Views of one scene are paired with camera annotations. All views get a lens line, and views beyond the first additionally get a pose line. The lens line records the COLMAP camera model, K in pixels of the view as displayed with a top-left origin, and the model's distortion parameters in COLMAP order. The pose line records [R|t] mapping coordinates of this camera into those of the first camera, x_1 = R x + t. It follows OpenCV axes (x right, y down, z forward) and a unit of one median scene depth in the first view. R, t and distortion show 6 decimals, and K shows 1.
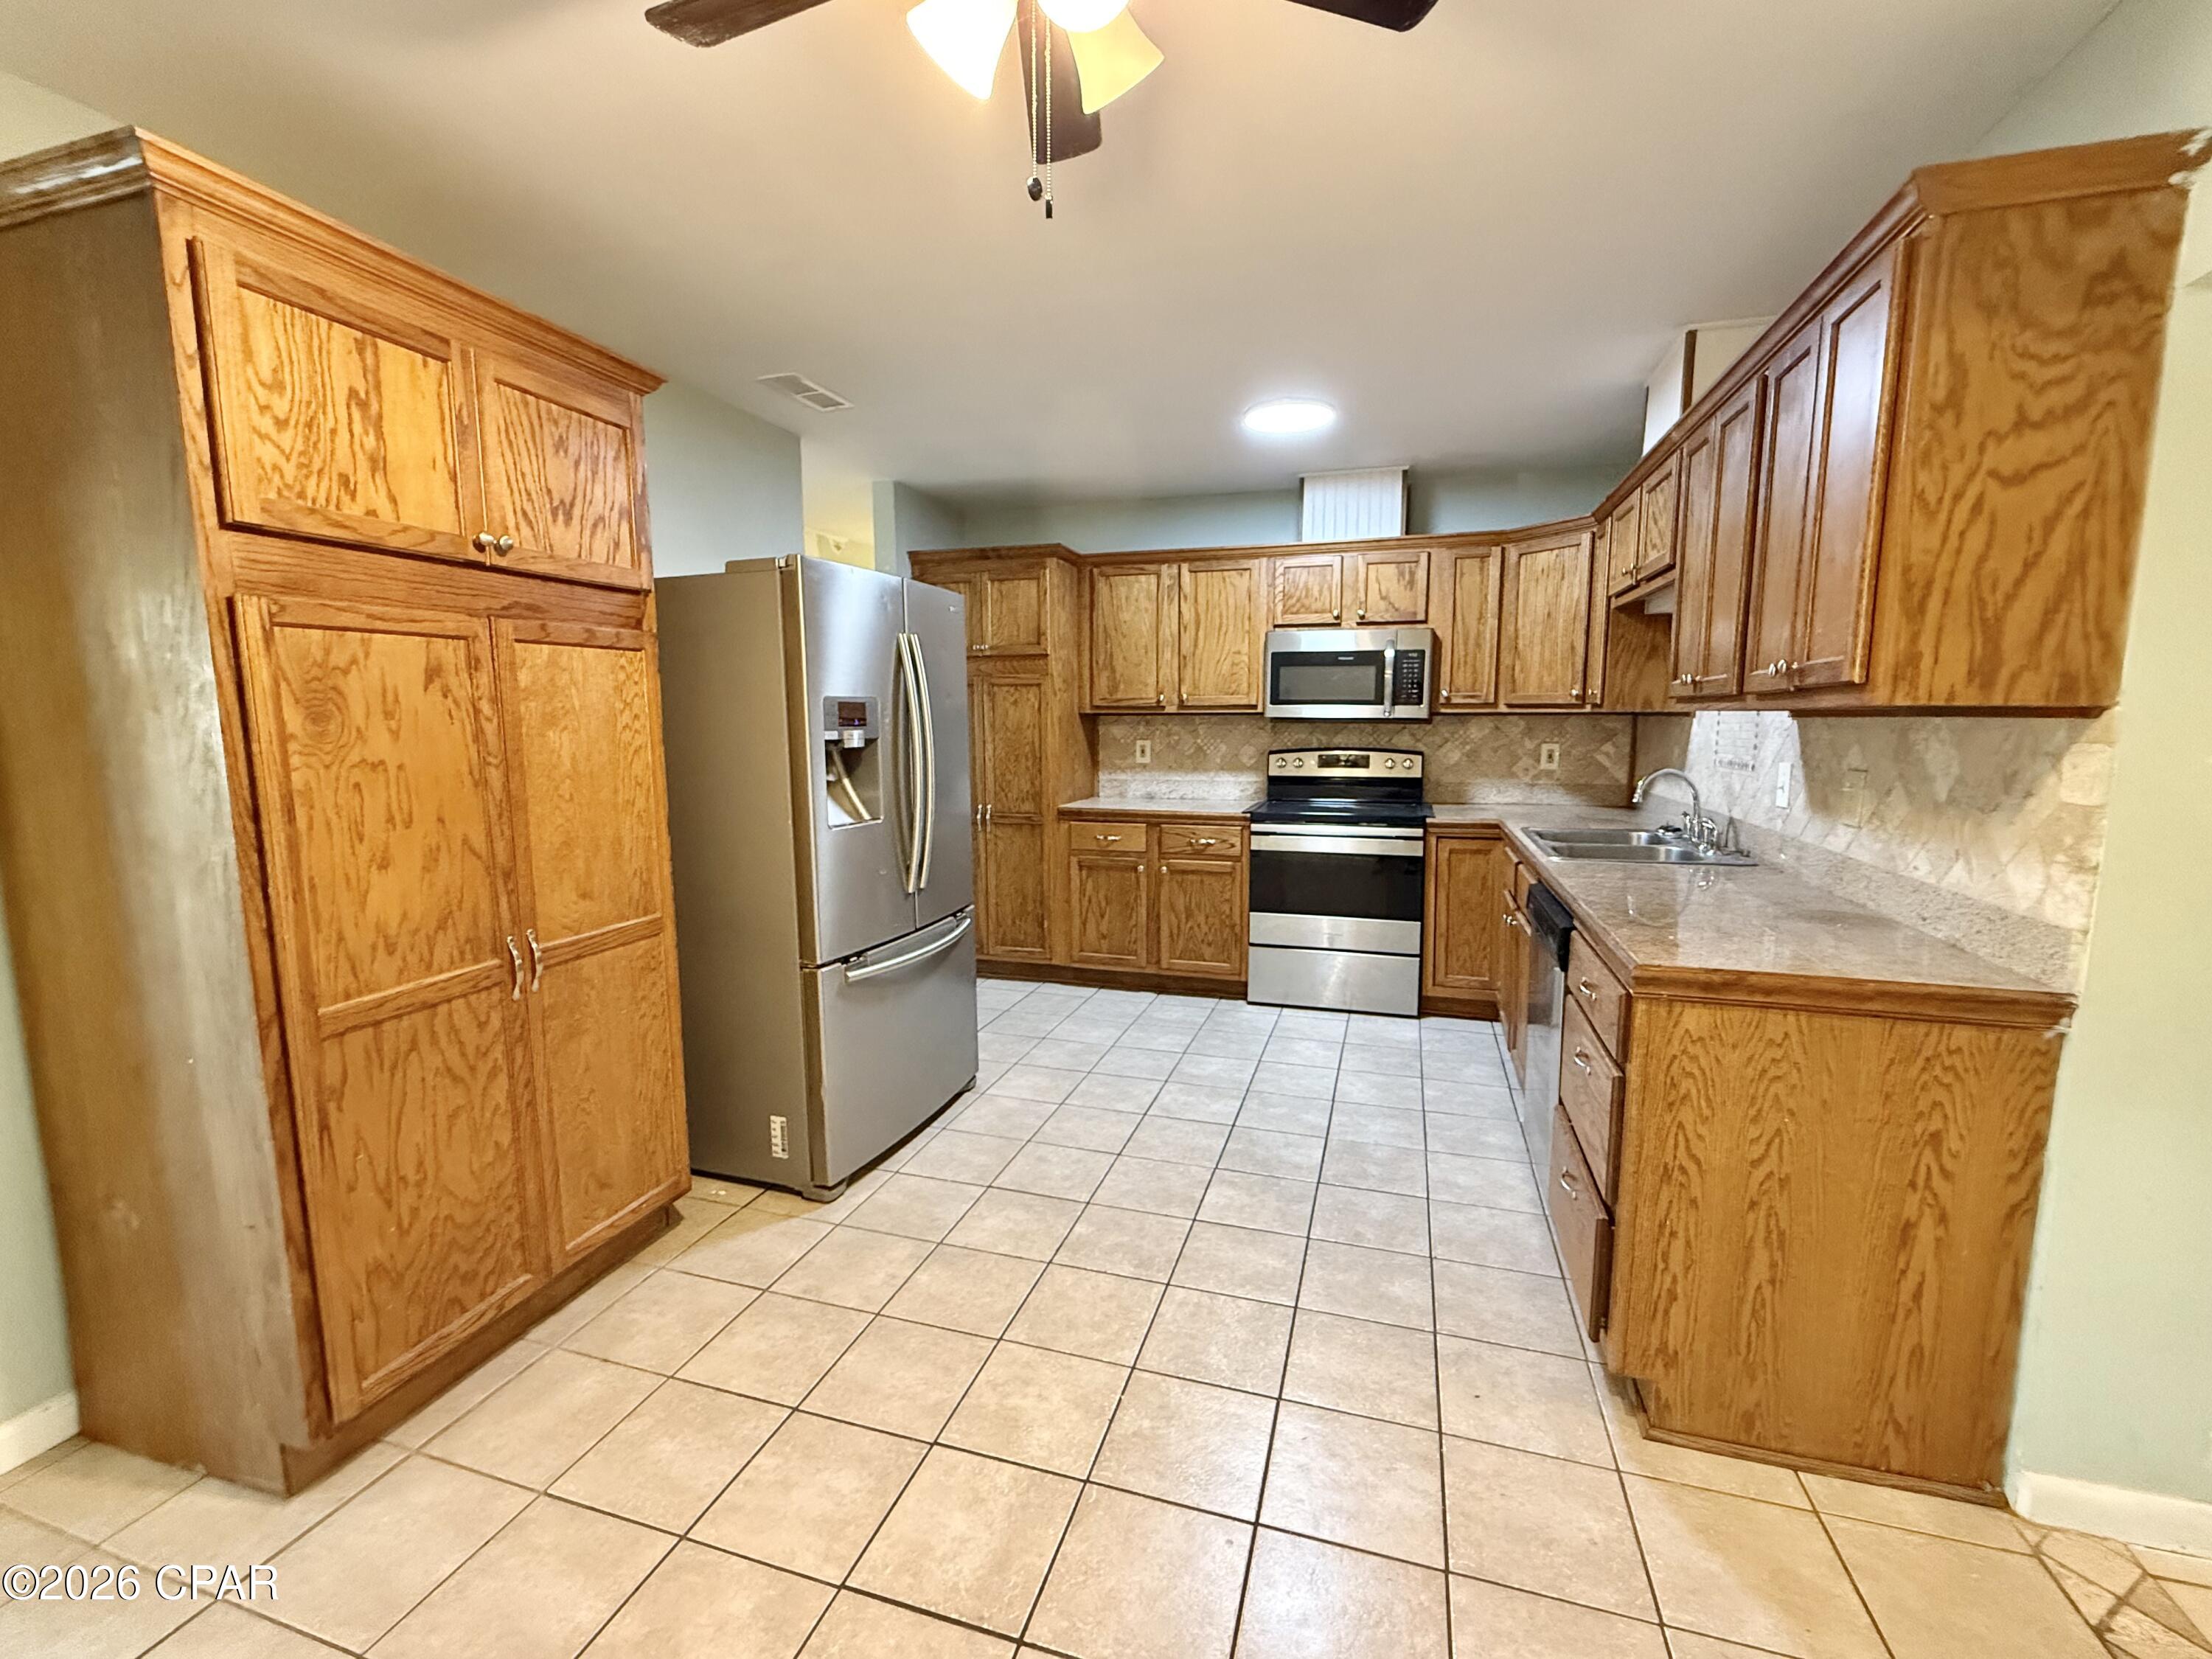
lens RADIAL K [[935.2, 0, 1107.0], [0, 935.2, 828.8], [0, 0, 1]] dist [0.002891, -0.000908]
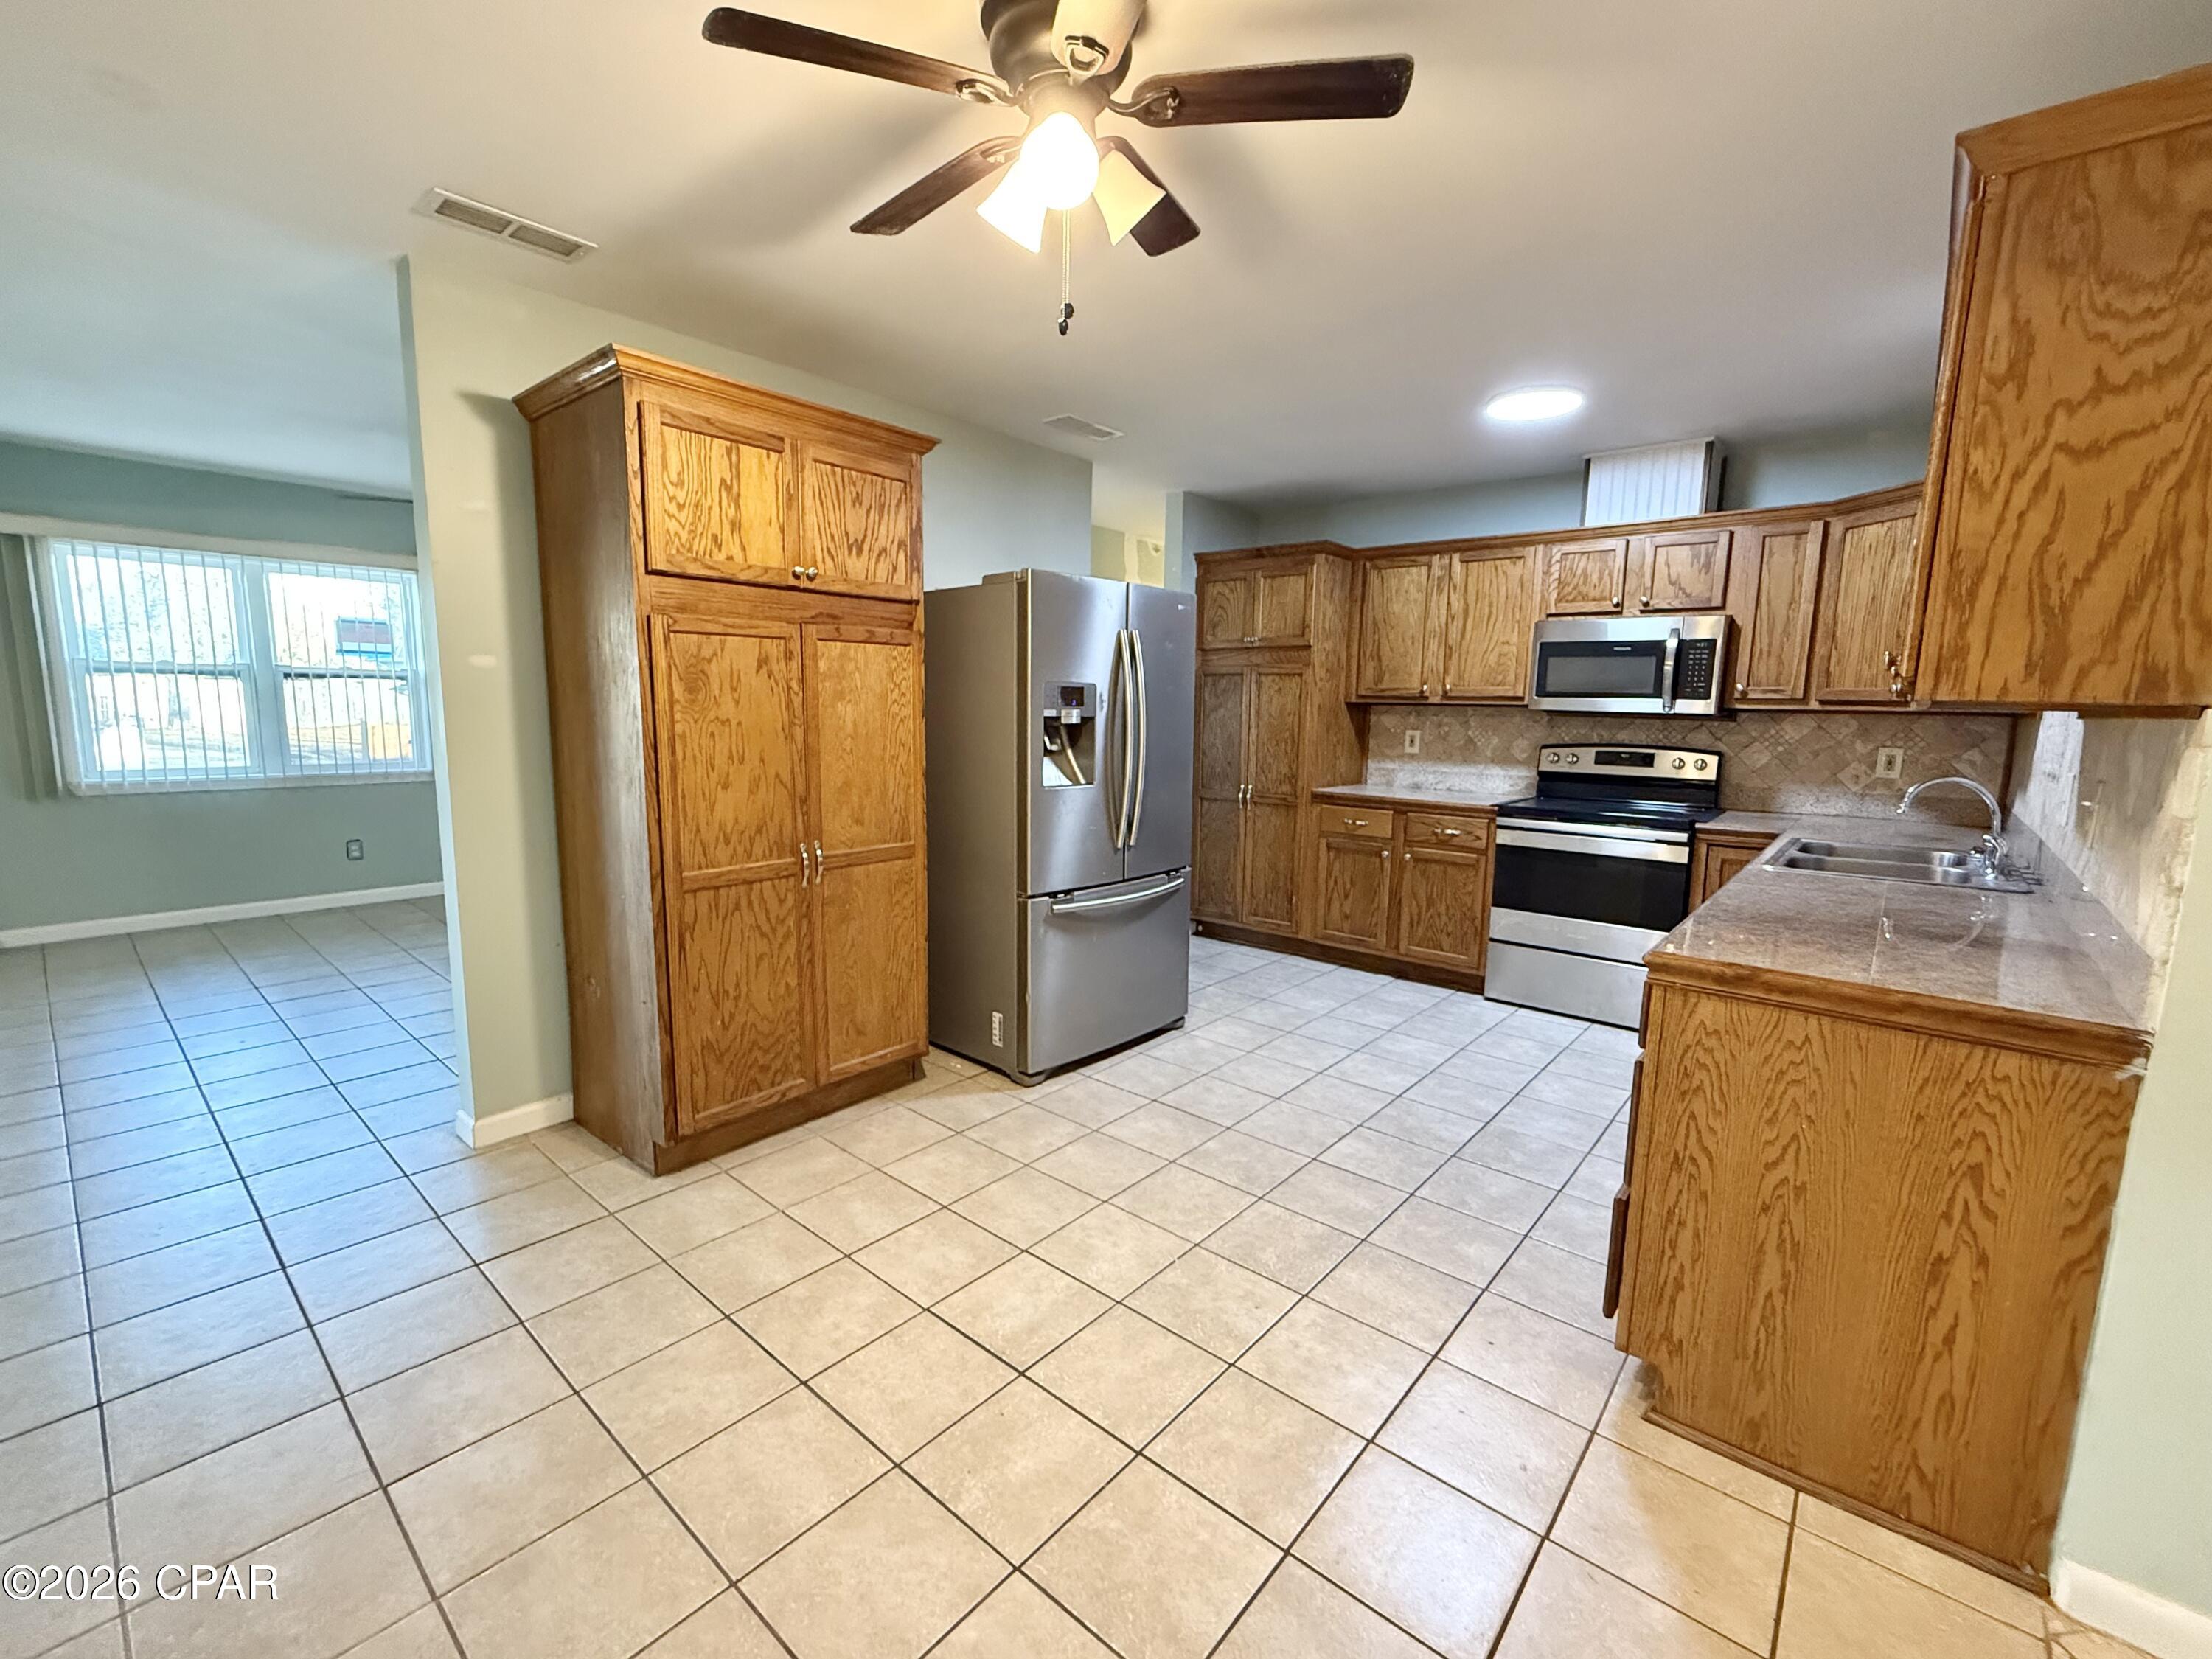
lens RADIAL K [[935.2, 0, 1108.1], [0, 935.2, 830.1], [0, 0, 1]] dist [0.002891, -0.000908]
pose [[0.918549, 0.072660, -0.388573, 0.404136], [-0.068076, 0.997352, 0.025571, 0.027562], [0.389402, 0.002964, 0.921063, -0.171558]]
